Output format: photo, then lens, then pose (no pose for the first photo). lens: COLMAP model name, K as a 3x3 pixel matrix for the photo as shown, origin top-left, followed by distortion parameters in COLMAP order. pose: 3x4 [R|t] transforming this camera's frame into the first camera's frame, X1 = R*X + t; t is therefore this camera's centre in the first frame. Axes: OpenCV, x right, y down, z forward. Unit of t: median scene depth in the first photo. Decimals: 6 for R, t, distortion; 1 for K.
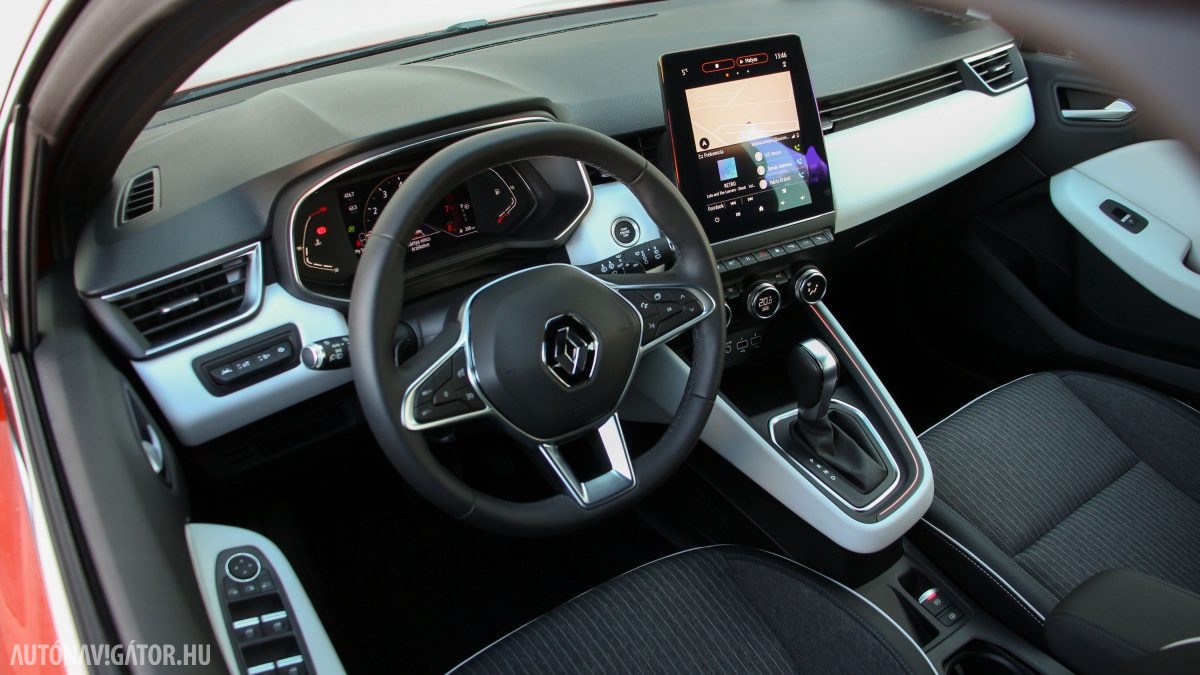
lens RADIAL K [[997.6, 0, 609.0], [0, 997.6, 321.0], [0, 0, 1]] dist [-0.156197, 0.067526]
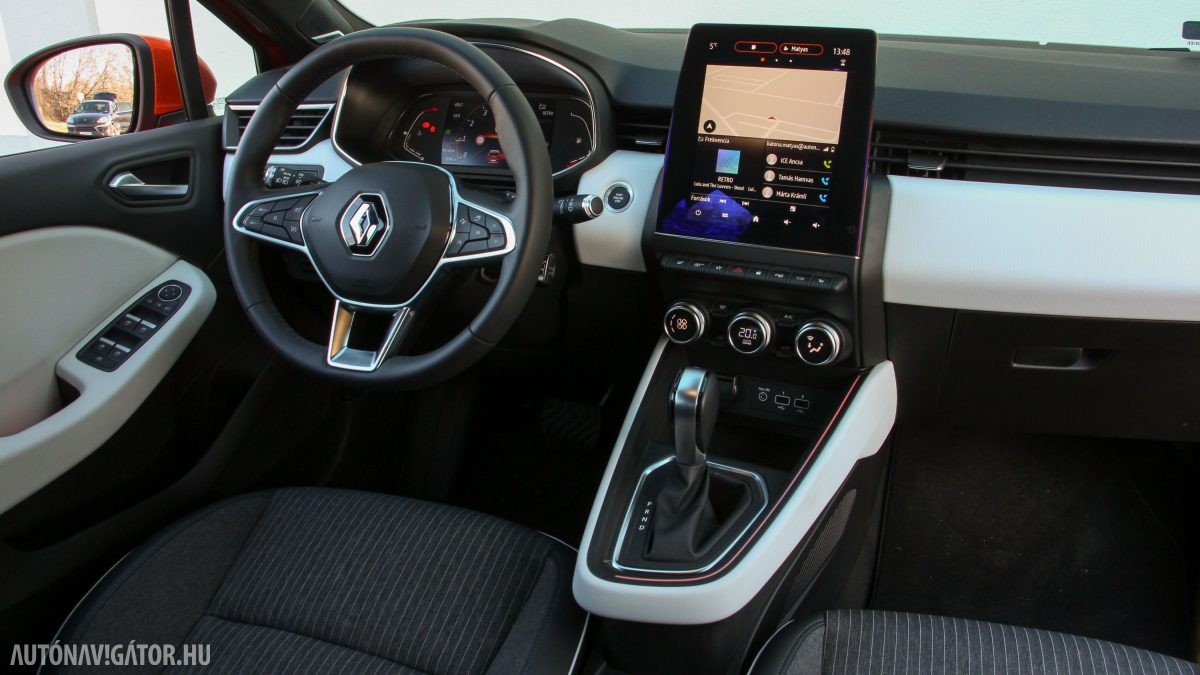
lens RADIAL K [[997.6, 0, 586.2], [0, 997.6, 355.6], [0, 0, 1]] dist [-0.156197, 0.067526]
pose [[0.577029, 0.346048, -0.739789, 0.758468], [-0.397127, 0.910391, 0.116094, -0.048967], [0.713672, 0.226801, 0.662747, 0.371534]]
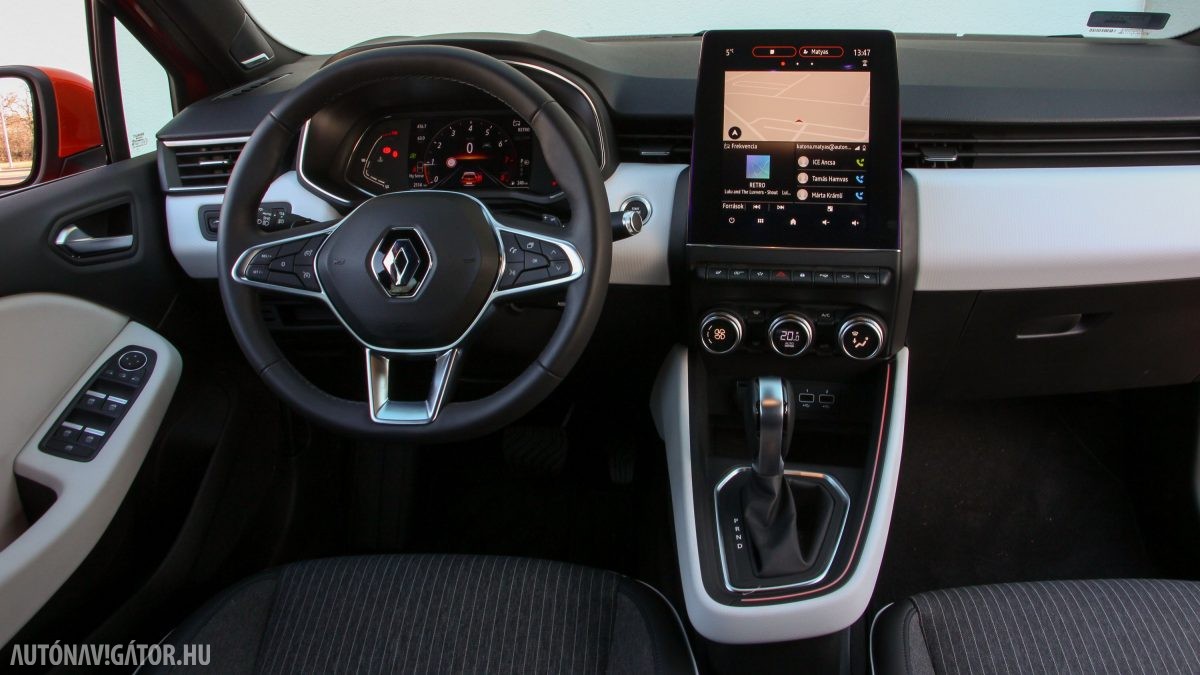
lens RADIAL K [[997.6, 0, 604.3], [0, 997.6, 319.5], [0, 0, 1]] dist [-0.156197, 0.067526]
pose [[0.772654, 0.242301, -0.586767, 0.563737], [-0.305597, 0.952116, -0.009240, 0.024716], [0.556431, 0.186454, 0.809703, 0.242939]]
